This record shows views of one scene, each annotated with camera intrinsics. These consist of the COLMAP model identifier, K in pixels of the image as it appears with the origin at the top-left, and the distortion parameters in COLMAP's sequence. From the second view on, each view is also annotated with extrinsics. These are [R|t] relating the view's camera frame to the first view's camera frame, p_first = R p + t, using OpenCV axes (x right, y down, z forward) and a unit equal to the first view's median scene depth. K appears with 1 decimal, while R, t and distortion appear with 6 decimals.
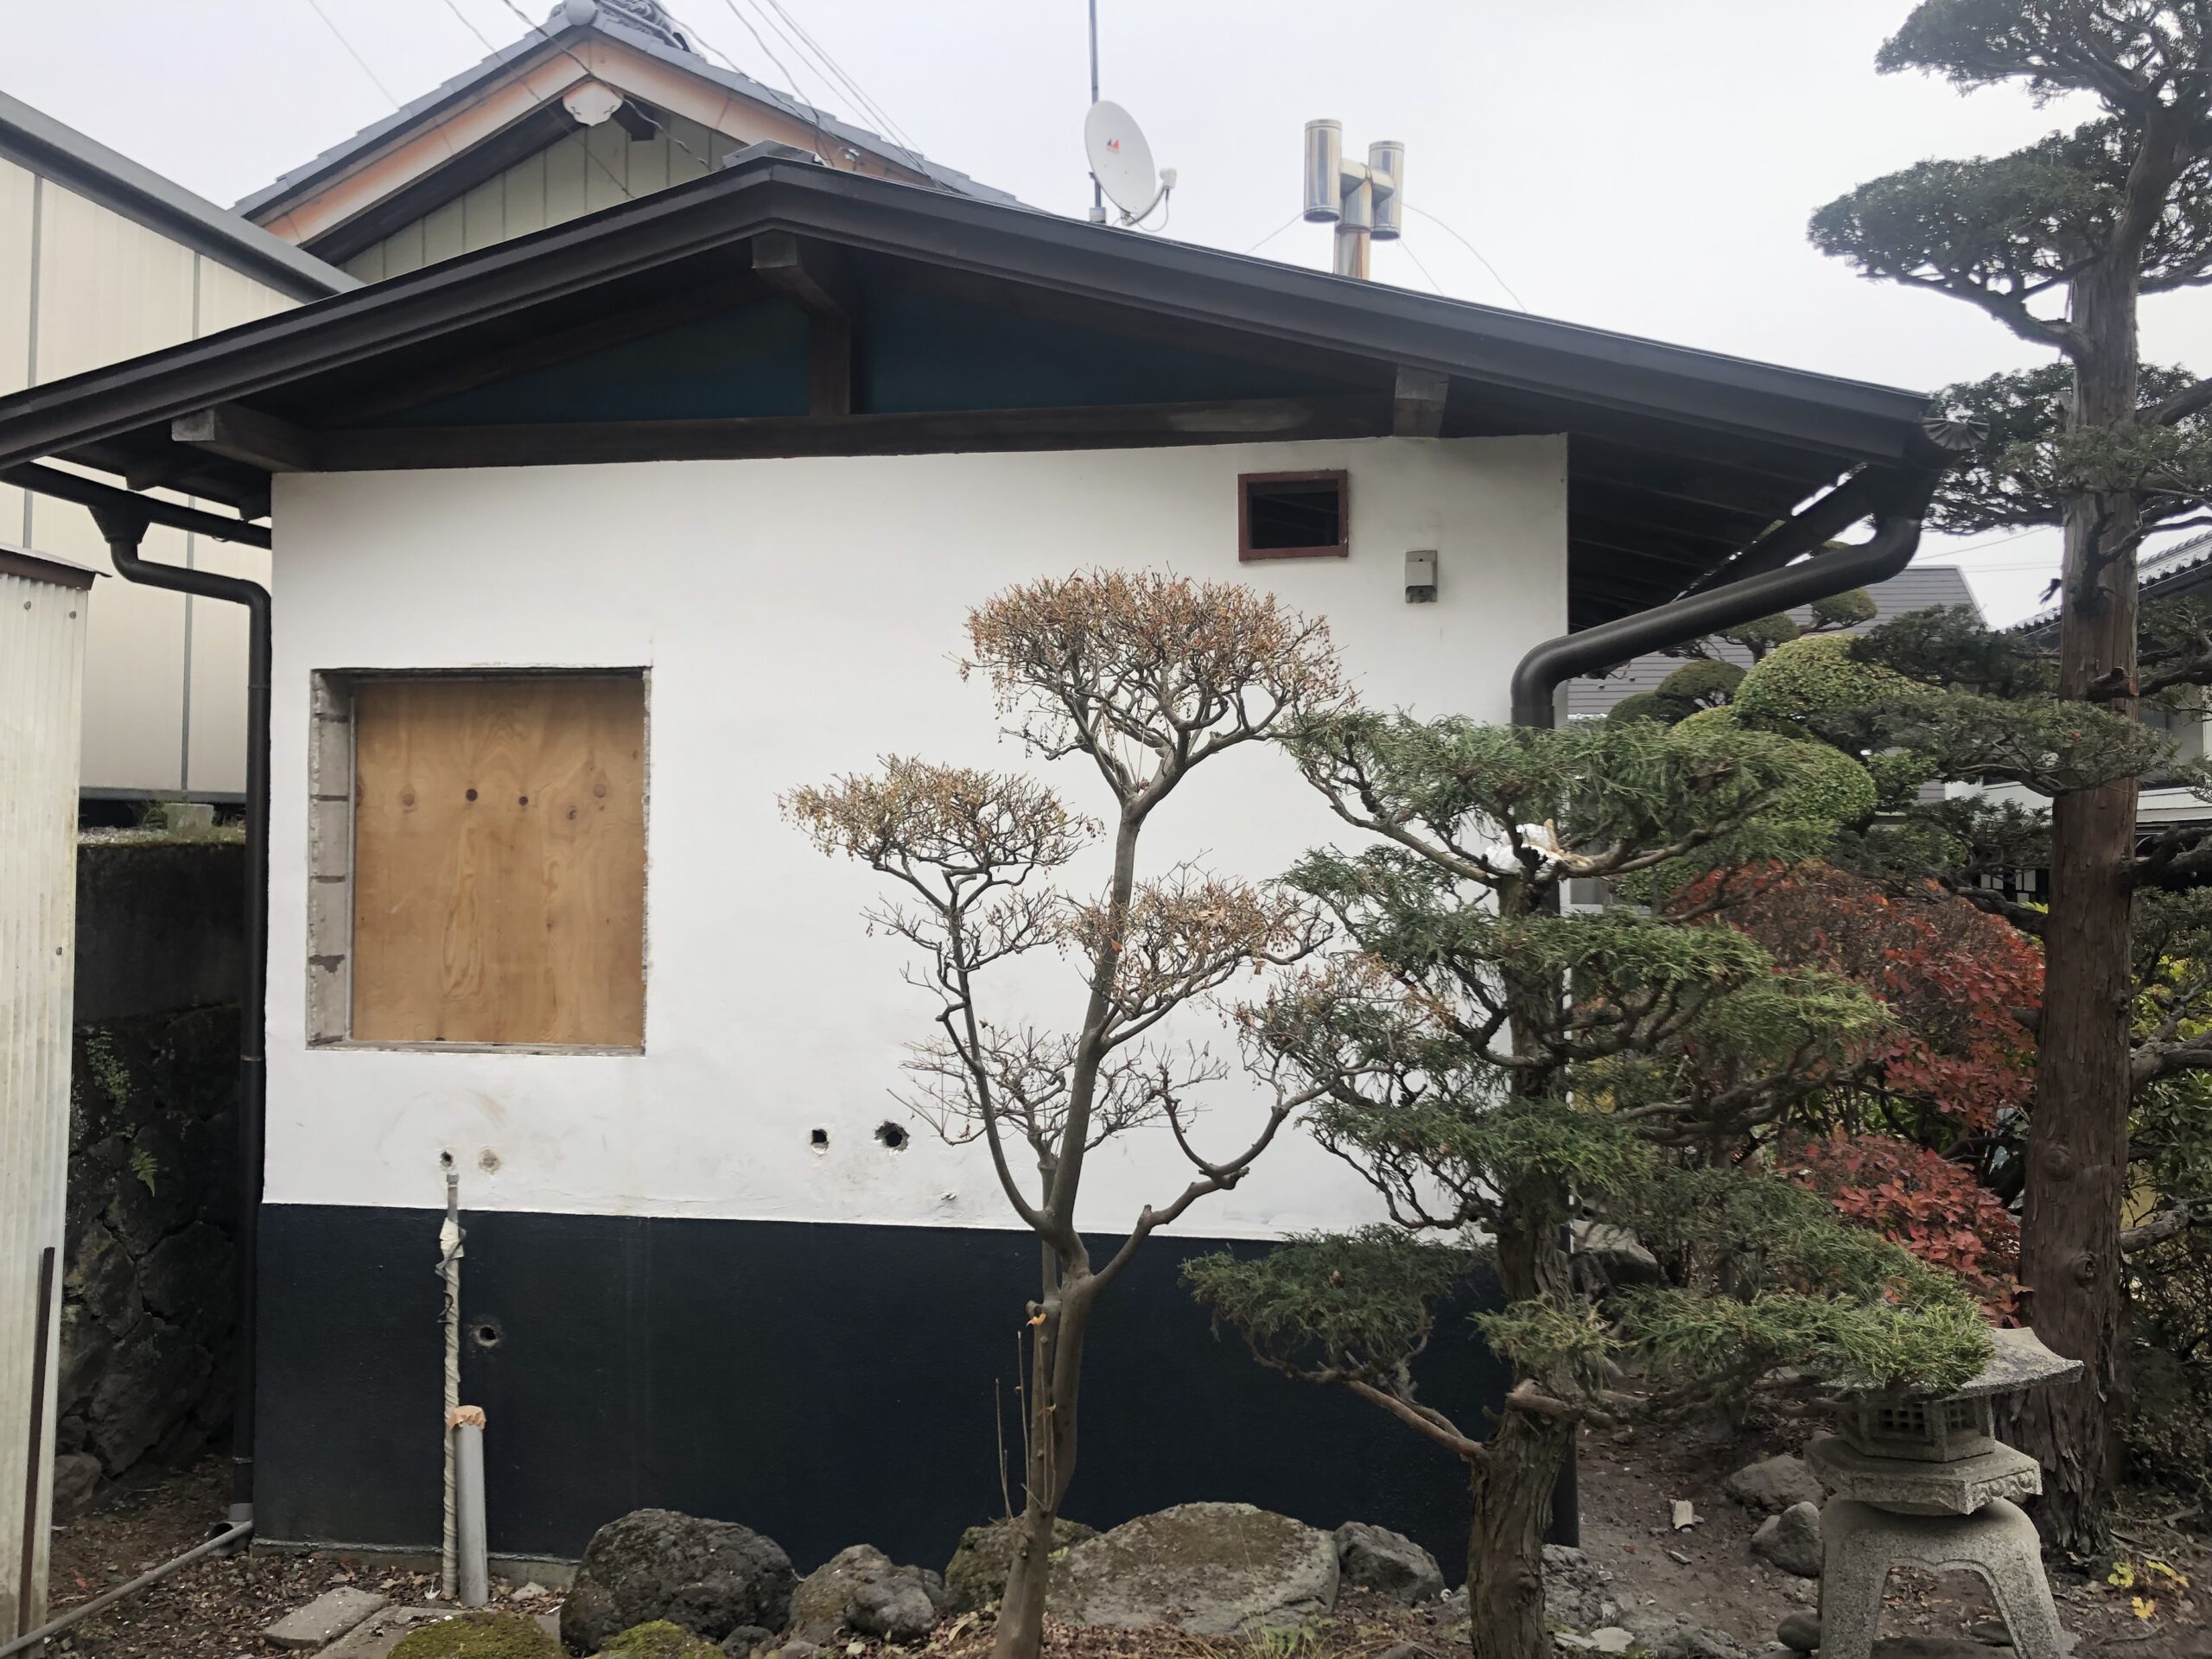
lens RADIAL K [[1791.5, 0, 1097.4], [0, 1791.5, 819.2], [0, 0, 1]] dist [0.017181, 0.003750]
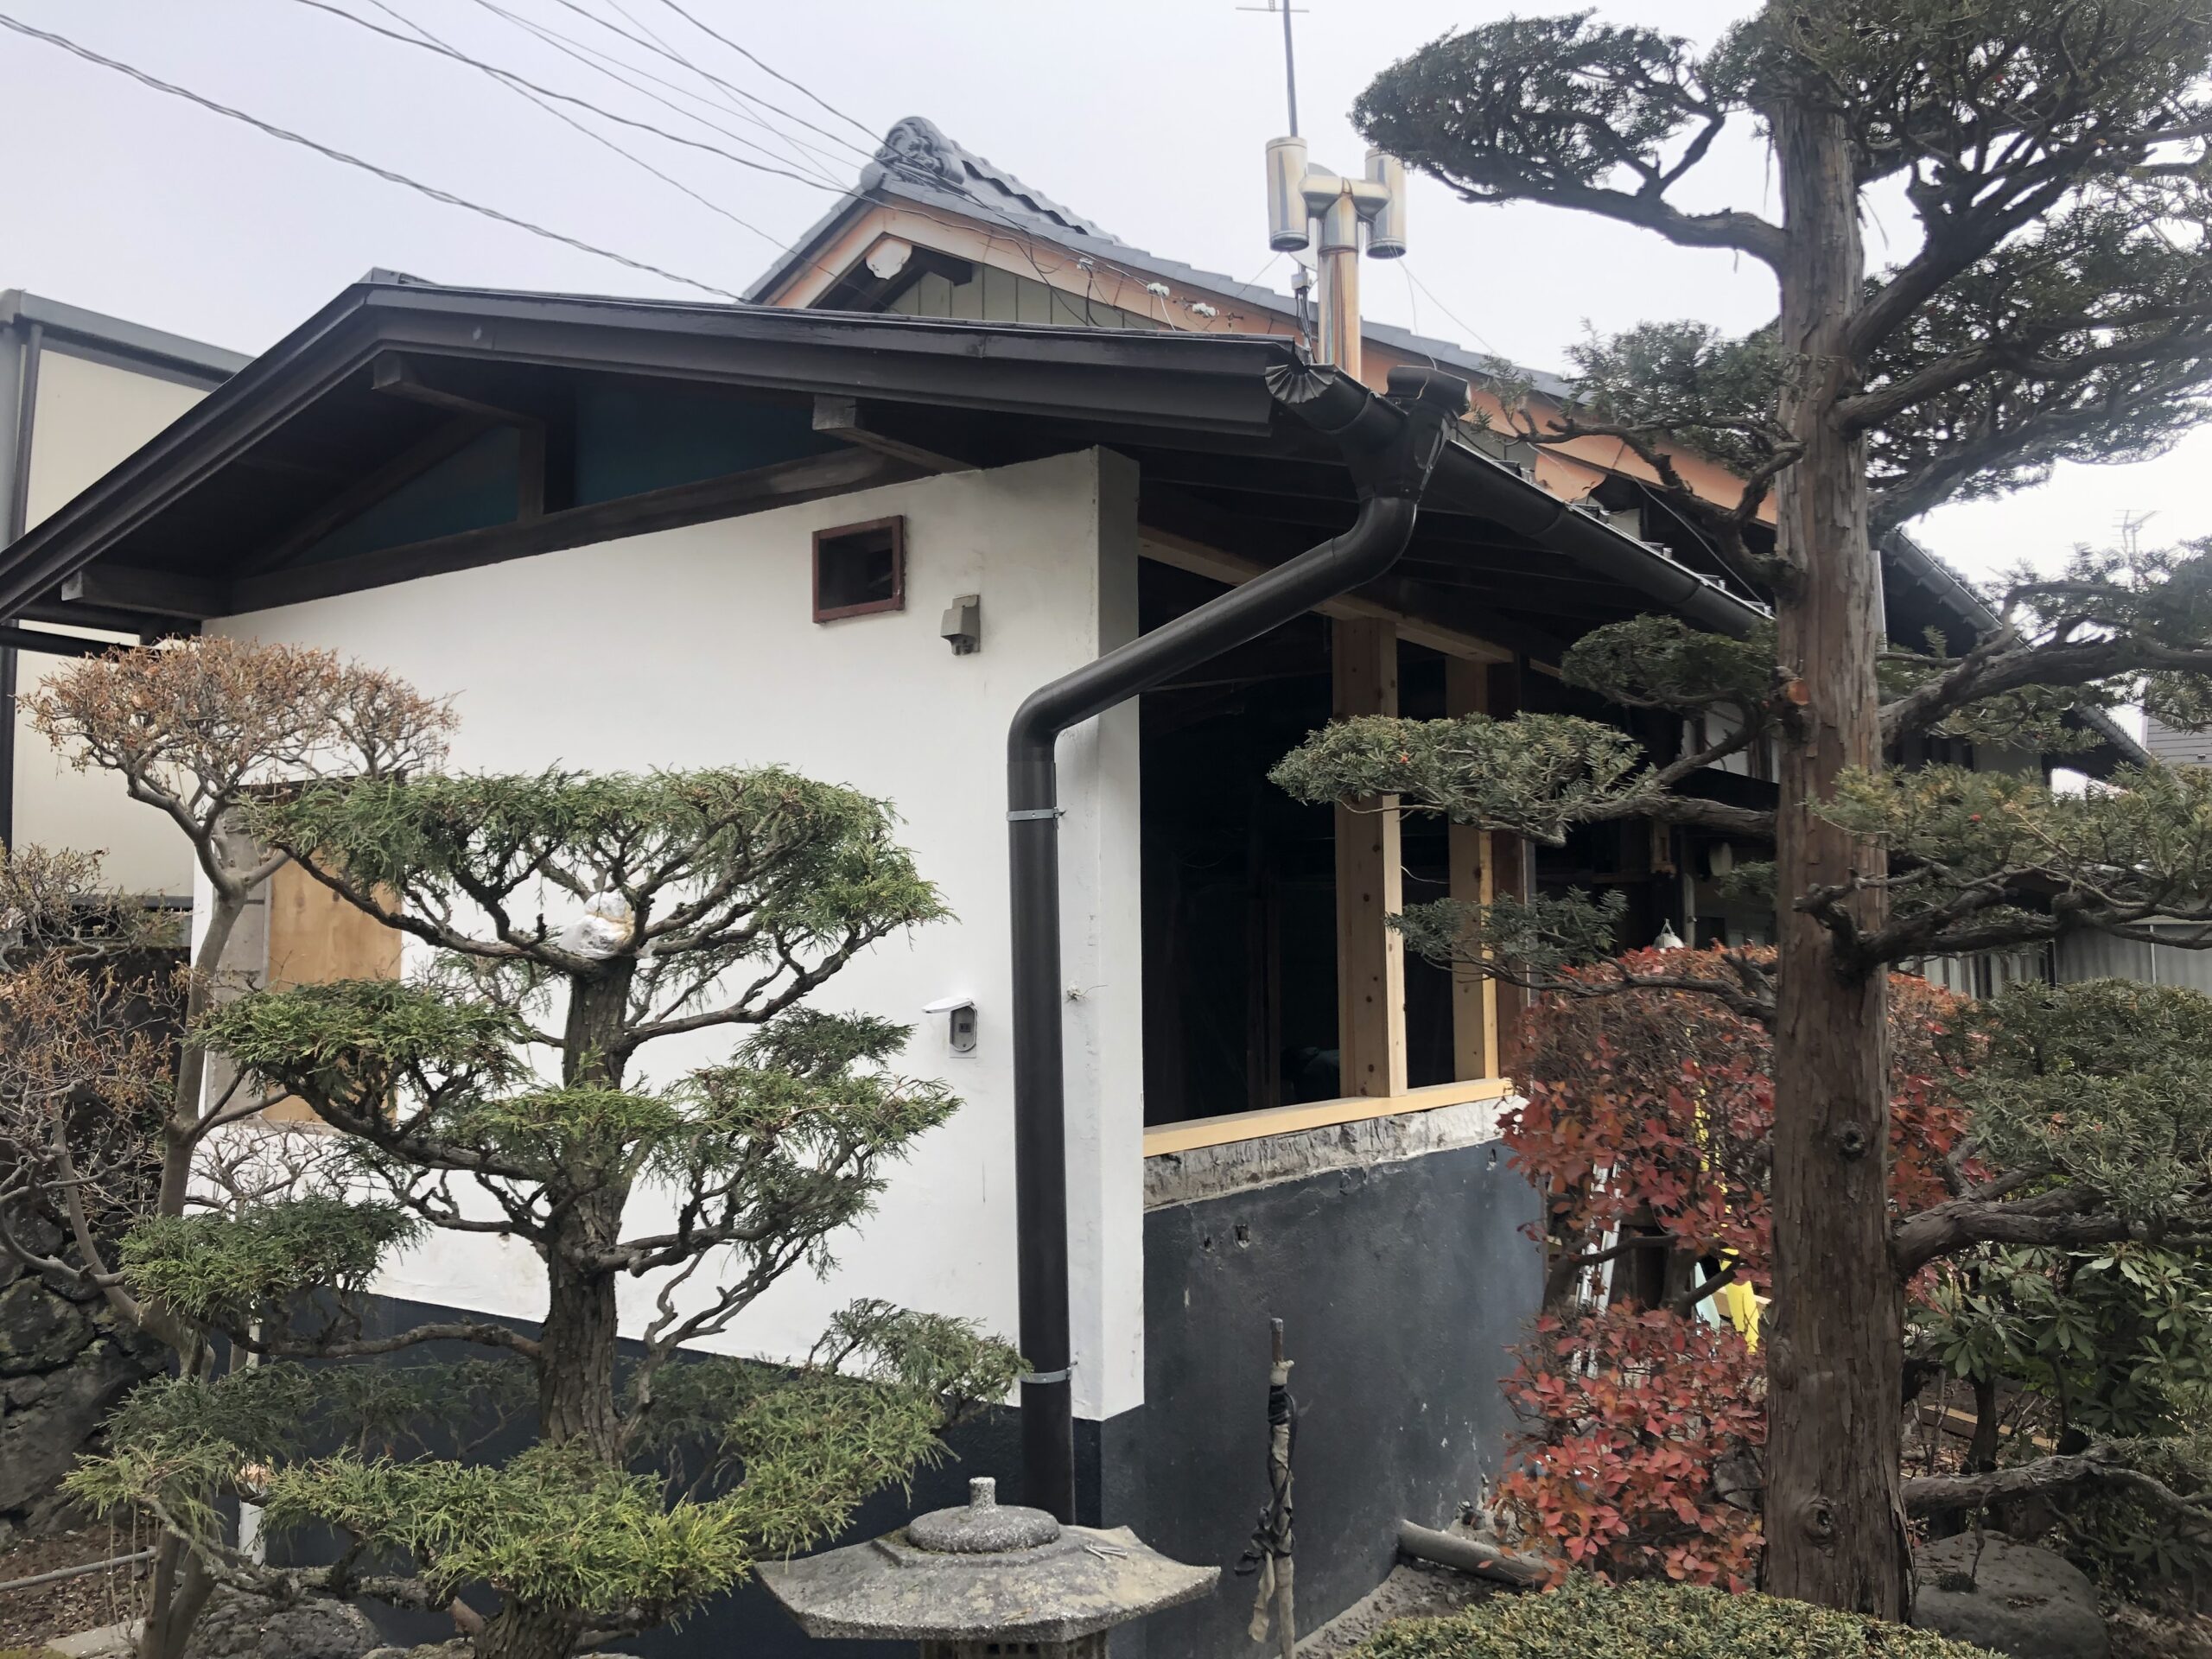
lens RADIAL K [[1791.5, 0, 1097.4], [0, 1791.5, 819.2], [0, 0, 1]] dist [0.017181, 0.003750]
pose [[0.903335, -0.038833, -0.427175, 0.603570], [0.011125, 0.997680, -0.067169, 0.020583], [0.428792, 0.055924, 0.901671, 0.231556]]
